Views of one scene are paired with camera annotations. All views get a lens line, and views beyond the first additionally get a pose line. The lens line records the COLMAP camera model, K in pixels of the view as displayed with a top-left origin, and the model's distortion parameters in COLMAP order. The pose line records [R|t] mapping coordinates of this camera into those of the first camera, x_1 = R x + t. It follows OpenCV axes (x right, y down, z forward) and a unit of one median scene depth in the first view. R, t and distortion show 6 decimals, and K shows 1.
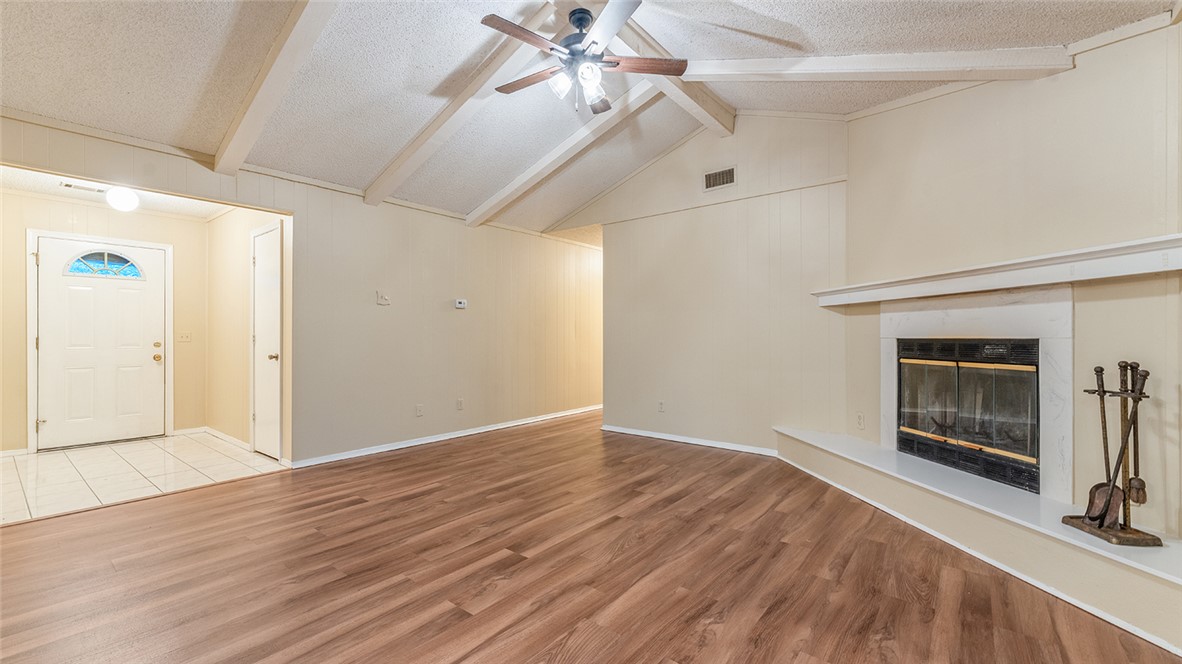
lens RADIAL K [[483.7, 0, 572.0], [0, 483.7, 332.8], [0, 0, 1]] dist [0.002916, -0.000273]
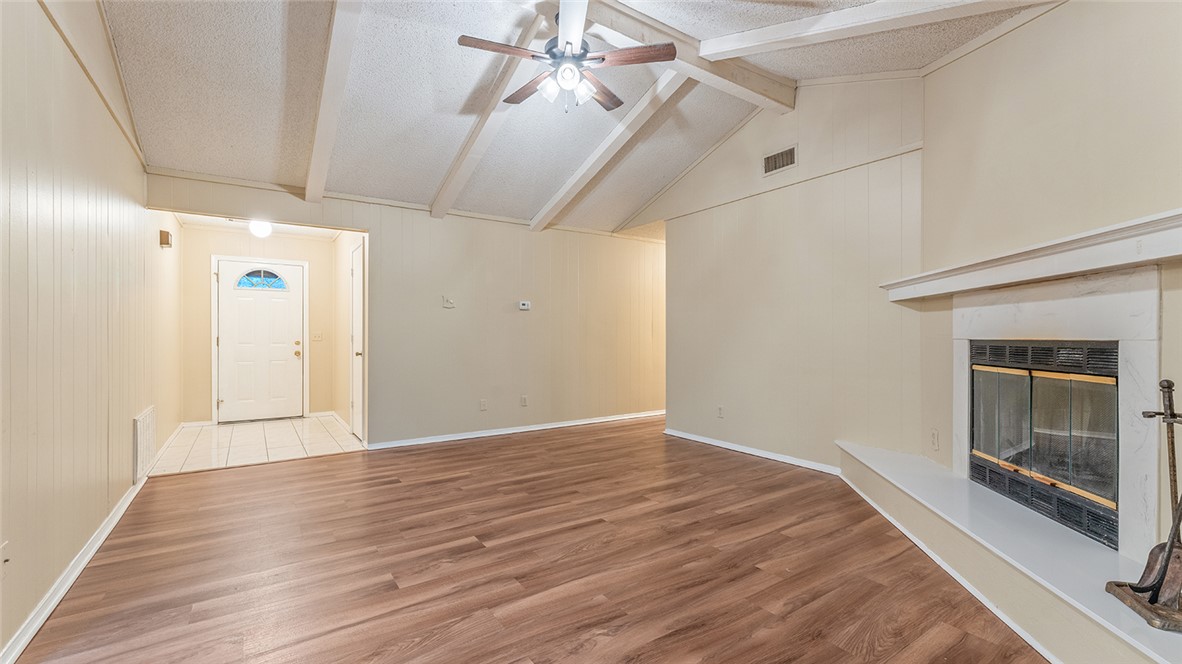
lens RADIAL K [[483.7, 0, 571.2], [0, 483.7, 336.5], [0, 0, 1]] dist [0.002916, -0.000273]
pose [[0.955558, 0.000621, -0.294801, 0.278457], [0.001707, 0.999969, 0.007638, -0.001074], [0.294797, -0.007802, 0.955528, 0.034942]]
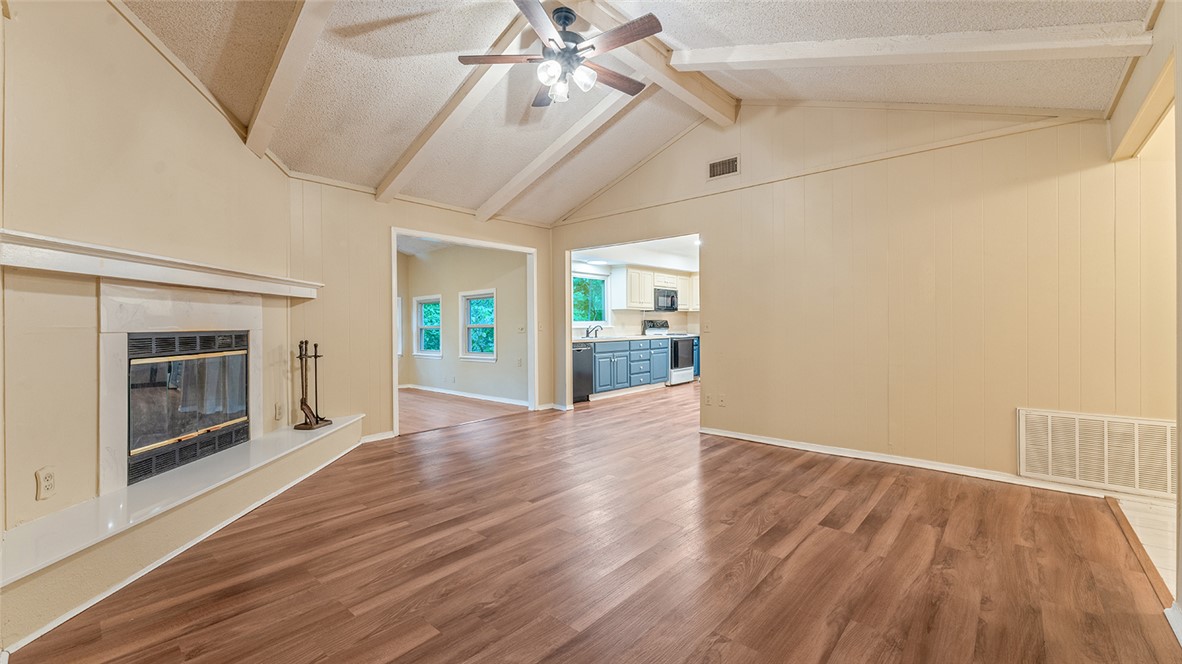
lens RADIAL K [[483.7, 0, 592.3], [0, 483.7, 319.6], [0, 0, 1]] dist [0.002916, -0.000273]
pose [[-0.999826, 0.007192, 0.017197, -0.047241], [0.006894, 0.999826, -0.017314, 0.009048], [-0.017318, -0.017193, -0.999702, 1.744531]]
